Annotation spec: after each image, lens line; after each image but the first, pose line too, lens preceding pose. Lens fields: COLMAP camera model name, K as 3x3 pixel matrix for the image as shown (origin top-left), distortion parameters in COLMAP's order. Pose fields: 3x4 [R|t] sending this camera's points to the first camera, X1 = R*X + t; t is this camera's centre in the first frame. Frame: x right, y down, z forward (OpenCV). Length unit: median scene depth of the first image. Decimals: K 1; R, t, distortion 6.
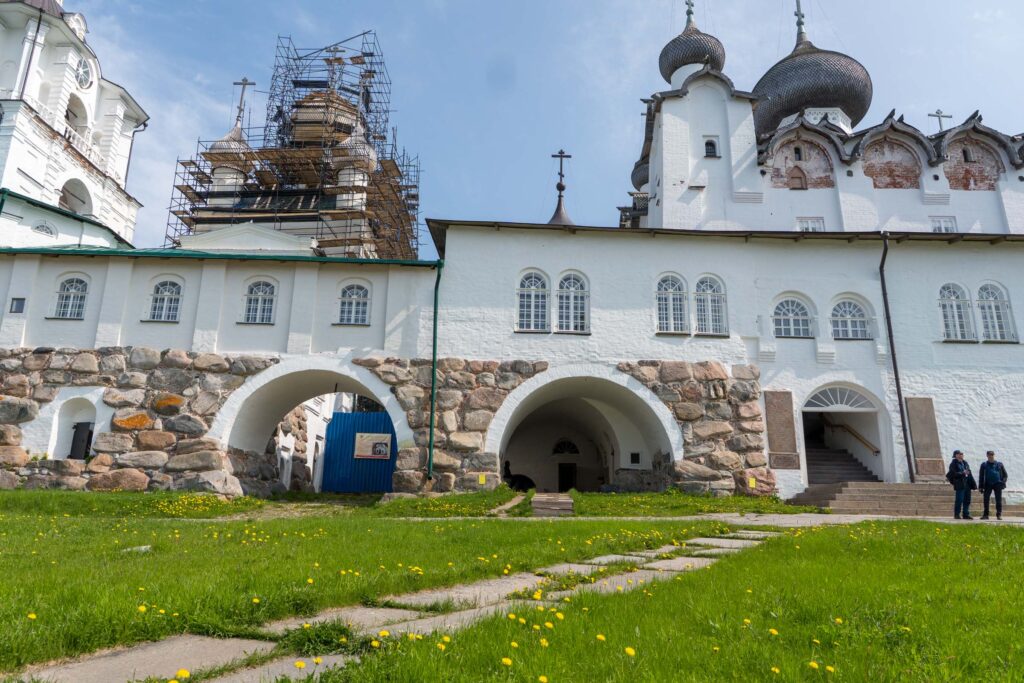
lens RADIAL K [[683.3, 0, 512.0], [0, 683.3, 341.5], [0, 0, 1]] dist [-0.019026, 0.002378]
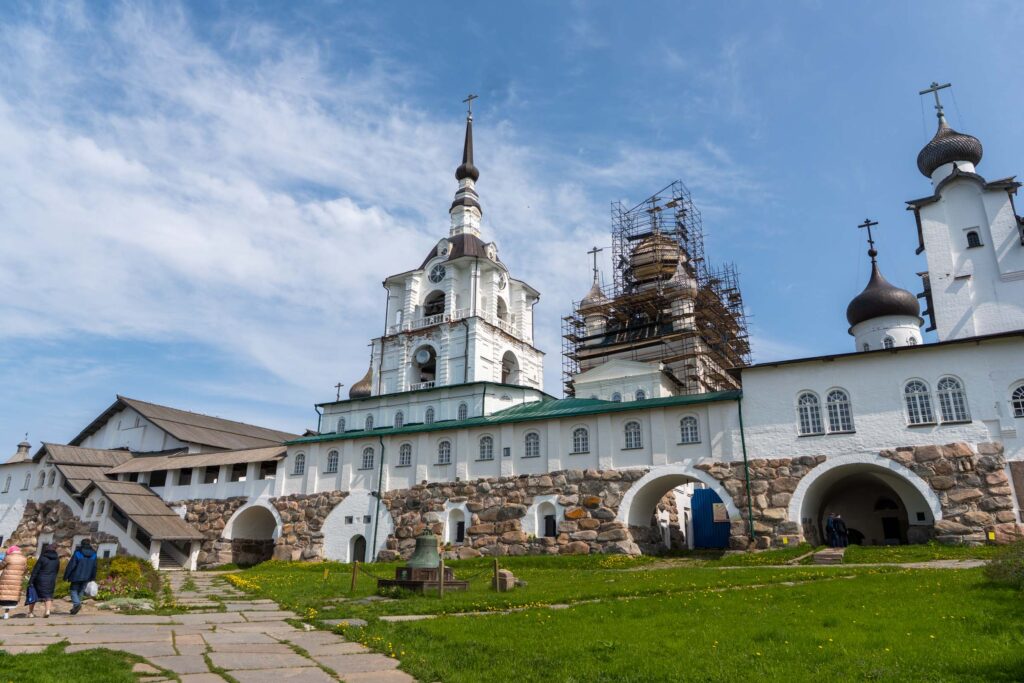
lens RADIAL K [[696.8, 0, 512.0], [0, 696.8, 341.5], [0, 0, 1]] dist [-0.015639, 0.003566]
pose [[0.854188, -0.172891, -0.490380, 0.248763], [0.144326, 0.984879, -0.095835, -0.163388], [0.499533, 0.011087, 0.866224, -0.614059]]
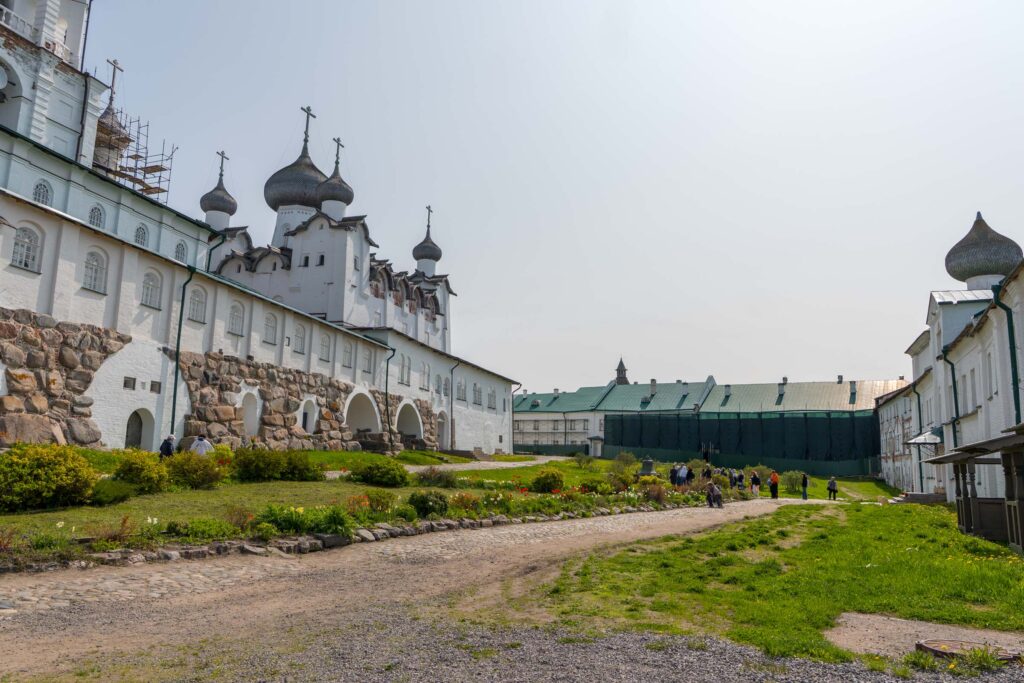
lens RADIAL K [[696.8, 0, 512.0], [0, 696.8, 341.5], [0, 0, 1]] dist [-0.015639, 0.003566]
pose [[0.266548, 0.153816, 0.951469, -2.248310], [-0.278655, 0.957324, -0.076699, -0.076456], [-0.922661, -0.244688, 0.298034, -0.047561]]
